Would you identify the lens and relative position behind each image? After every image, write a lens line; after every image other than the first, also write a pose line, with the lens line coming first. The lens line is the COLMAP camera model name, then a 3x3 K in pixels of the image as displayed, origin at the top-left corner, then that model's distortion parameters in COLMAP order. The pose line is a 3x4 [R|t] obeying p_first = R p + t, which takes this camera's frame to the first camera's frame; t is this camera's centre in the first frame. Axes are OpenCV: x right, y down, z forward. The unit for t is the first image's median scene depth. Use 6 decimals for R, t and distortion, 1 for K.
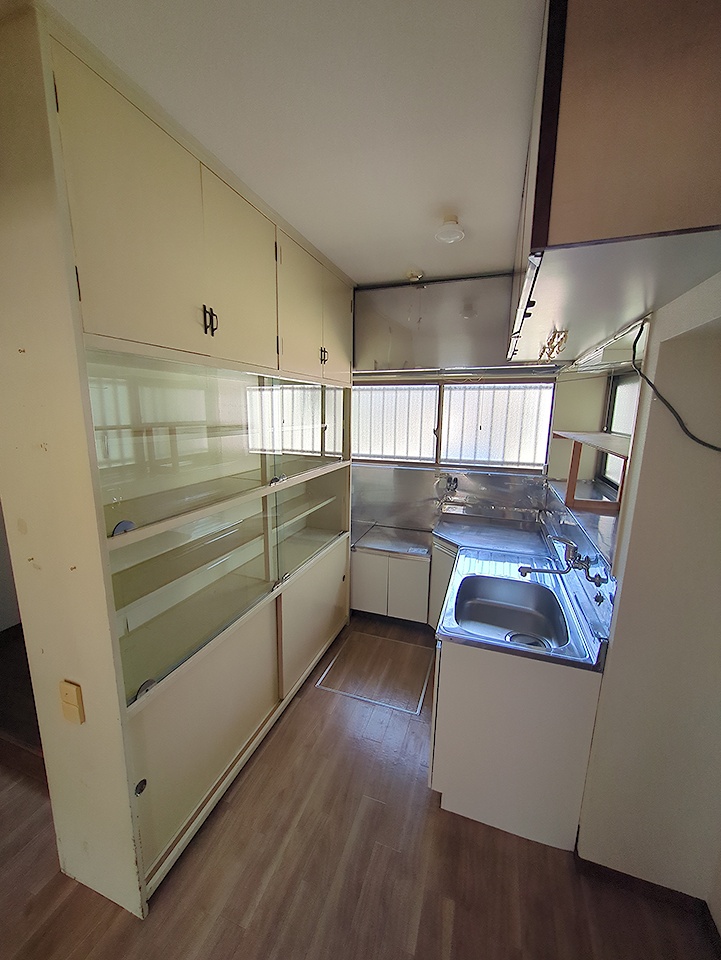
lens RADIAL K [[378.3, 0, 358.5], [0, 378.3, 481.3], [0, 0, 1]] dist [0.003022, 0.002916]
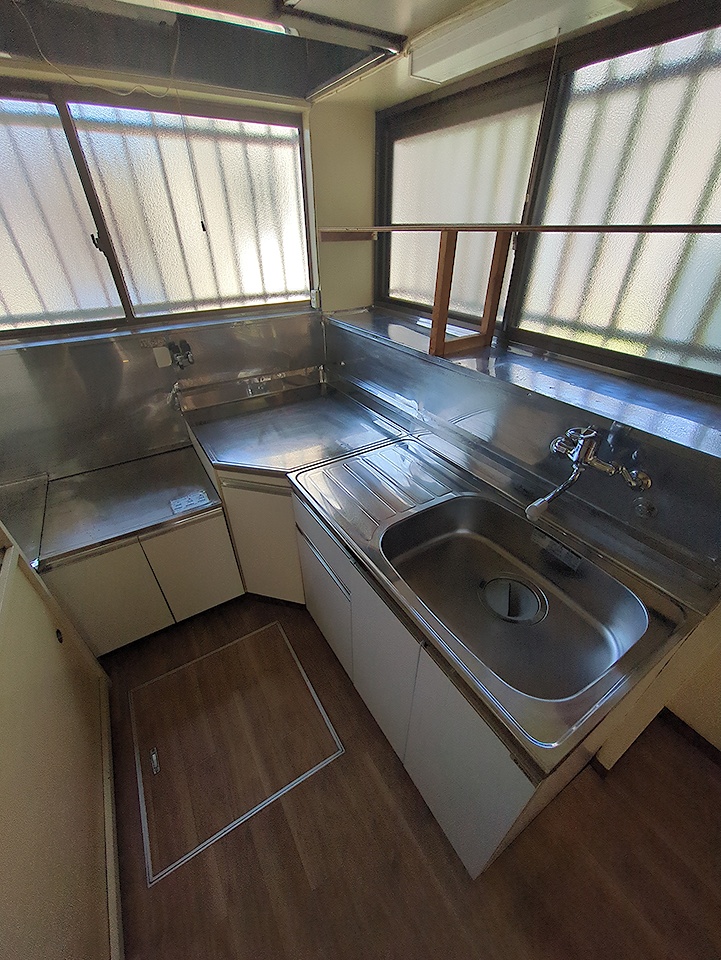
lens RADIAL K [[378.3, 0, 359.2], [0, 378.3, 486.5], [0, 0, 1]] dist [0.003022, 0.002916]
pose [[0.629013, -0.452720, 0.631972, -0.018229], [0.166140, 0.872438, 0.459619, -0.036904], [-0.759435, -0.184111, 0.623989, 0.462876]]
